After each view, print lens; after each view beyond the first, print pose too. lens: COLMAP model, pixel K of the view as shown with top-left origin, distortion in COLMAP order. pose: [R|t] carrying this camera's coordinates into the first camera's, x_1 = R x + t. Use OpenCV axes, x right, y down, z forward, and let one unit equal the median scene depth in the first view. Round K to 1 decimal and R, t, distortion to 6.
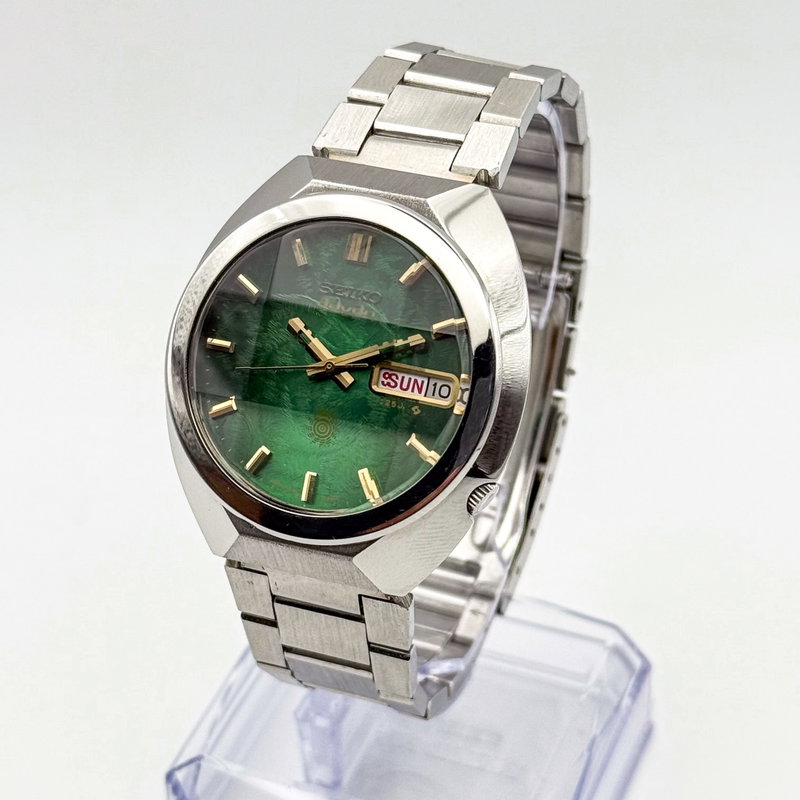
lens RADIAL K [[2347.3, 0, 400.0], [0, 2347.3, 400.0], [0, 0, 1]] dist [0.022935, 0.039130]
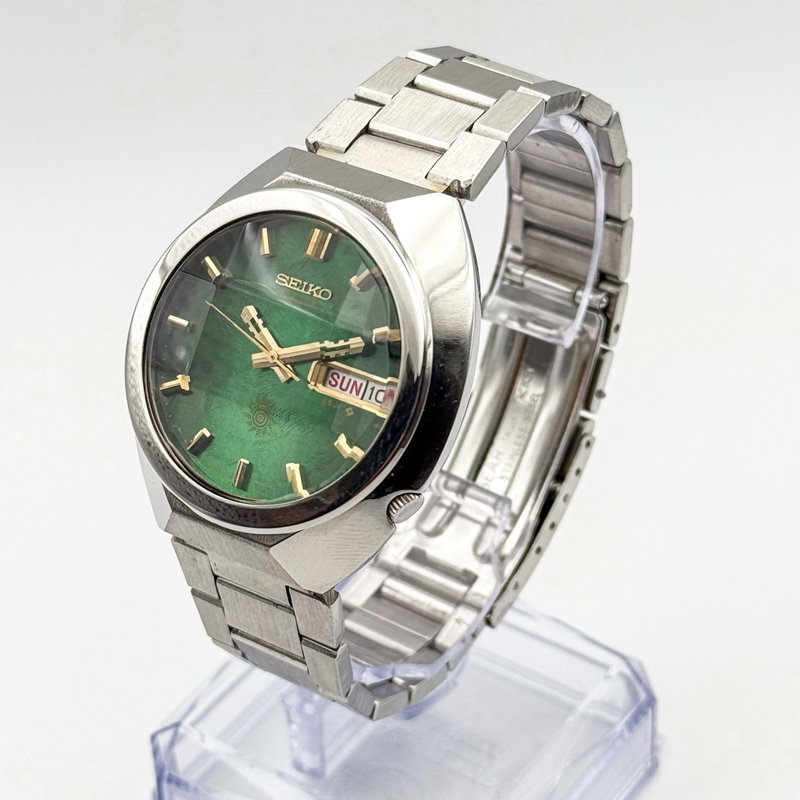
lens RADIAL K [[2347.3, 0, 400.0], [0, 2347.3, 400.0], [0, 0, 1]] dist [0.022935, 0.039130]
pose [[0.974533, 0.123901, -0.186909, 0.205661], [-0.122322, 0.992289, 0.020000, -0.022235], [0.187945, 0.003372, 0.982174, 0.018121]]
